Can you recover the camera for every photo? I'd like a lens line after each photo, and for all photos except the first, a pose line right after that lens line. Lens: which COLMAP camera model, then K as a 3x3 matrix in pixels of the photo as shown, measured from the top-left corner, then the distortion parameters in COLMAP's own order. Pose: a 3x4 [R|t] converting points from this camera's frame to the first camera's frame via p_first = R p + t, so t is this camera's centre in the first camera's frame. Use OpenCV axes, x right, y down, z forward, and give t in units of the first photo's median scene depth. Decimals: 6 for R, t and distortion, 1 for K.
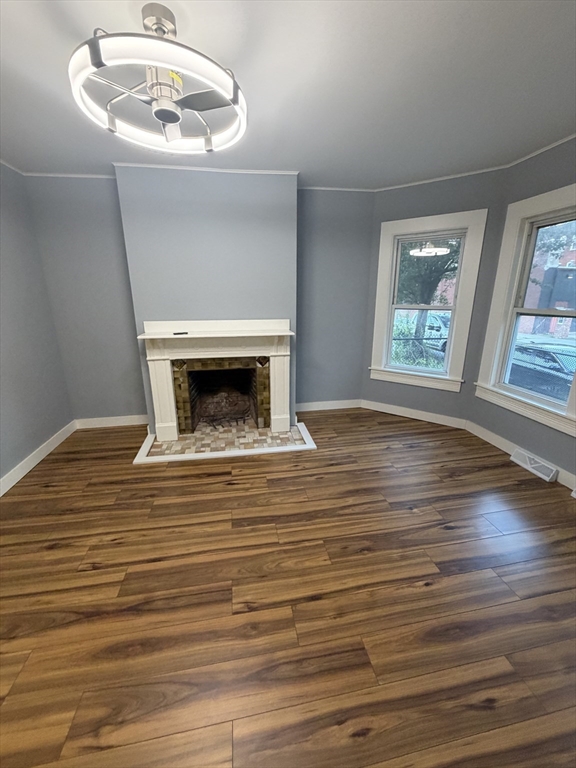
lens RADIAL K [[305.6, 0, 286.5], [0, 305.6, 381.3], [0, 0, 1]] dist [-0.001395, -0.000064]
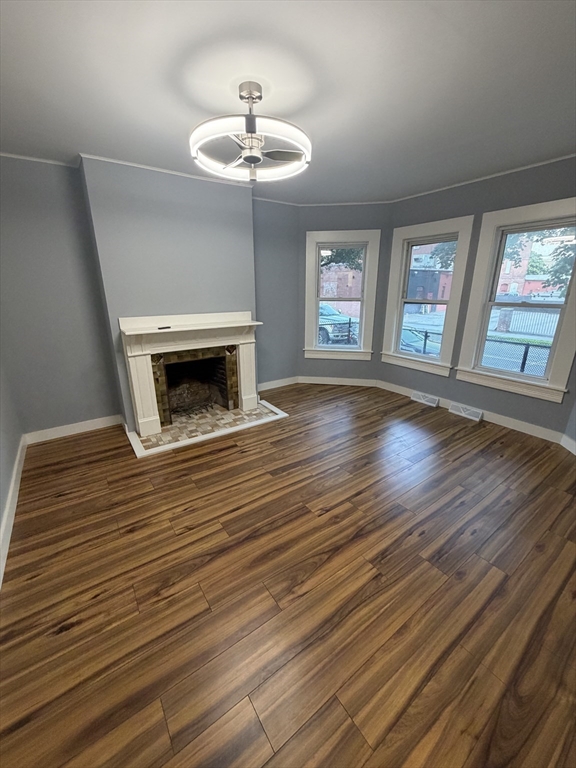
lens RADIAL K [[305.6, 0, 286.5], [0, 305.6, 381.3], [0, 0, 1]] dist [-0.001395, -0.000064]
pose [[0.905136, -0.124328, 0.406535, -0.386706], [0.115206, 0.992232, 0.046944, 0.022628], [-0.409214, 0.004345, 0.912428, -0.118523]]
